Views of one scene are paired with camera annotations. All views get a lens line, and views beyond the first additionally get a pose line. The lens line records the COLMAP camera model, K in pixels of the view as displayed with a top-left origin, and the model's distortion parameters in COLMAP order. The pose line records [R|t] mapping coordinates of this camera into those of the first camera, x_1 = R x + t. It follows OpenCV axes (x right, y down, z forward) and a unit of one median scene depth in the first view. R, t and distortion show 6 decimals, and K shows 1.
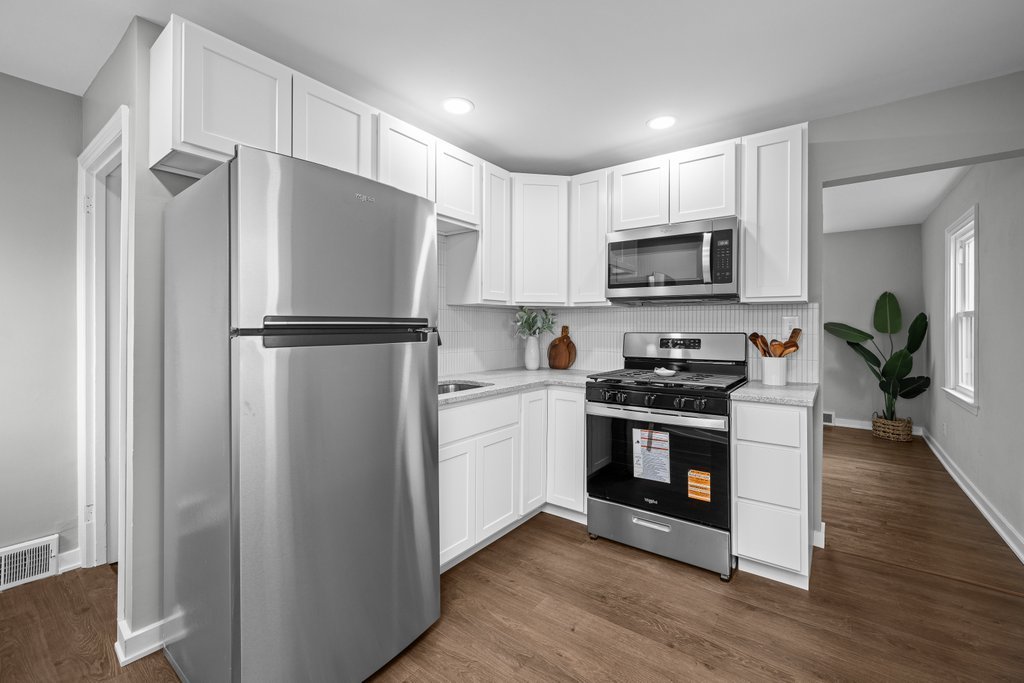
lens RADIAL K [[435.8, 0, 478.3], [0, 435.8, 332.3], [0, 0, 1]] dist [0.000283, 0.000129]
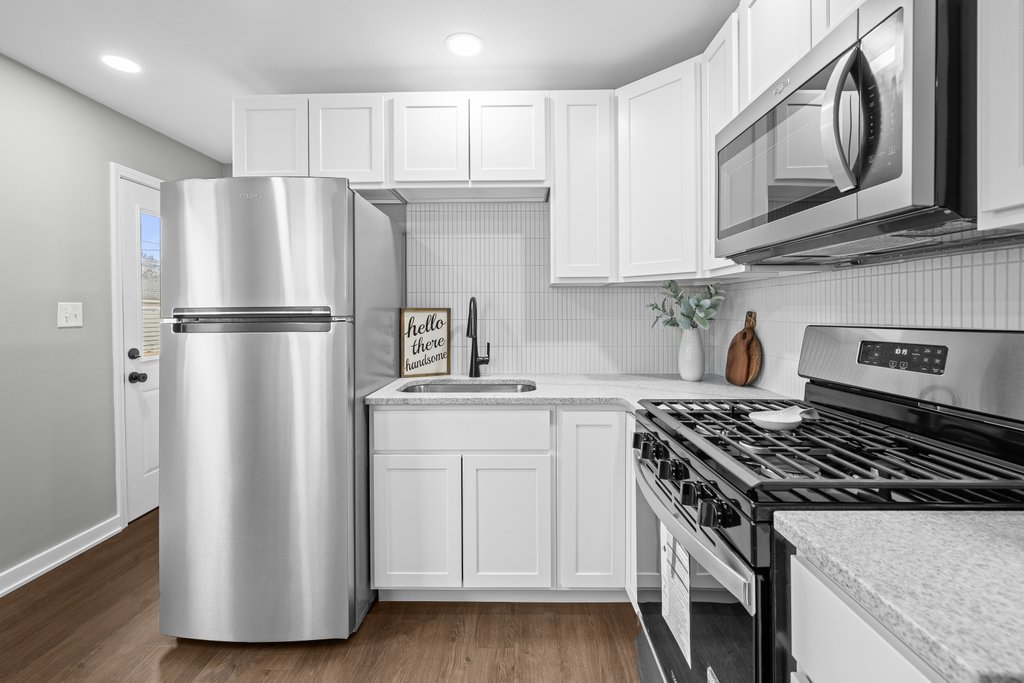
lens RADIAL K [[427.3, 0, 510.8], [0, 427.3, 318.5], [0, 0, 1]] dist [0.001091, 0.000016]
pose [[0.616634, 0.006859, -0.787220, 0.552580], [-0.003387, 0.999976, 0.006060, -0.008489], [0.787242, -0.001070, 0.616643, 0.491212]]
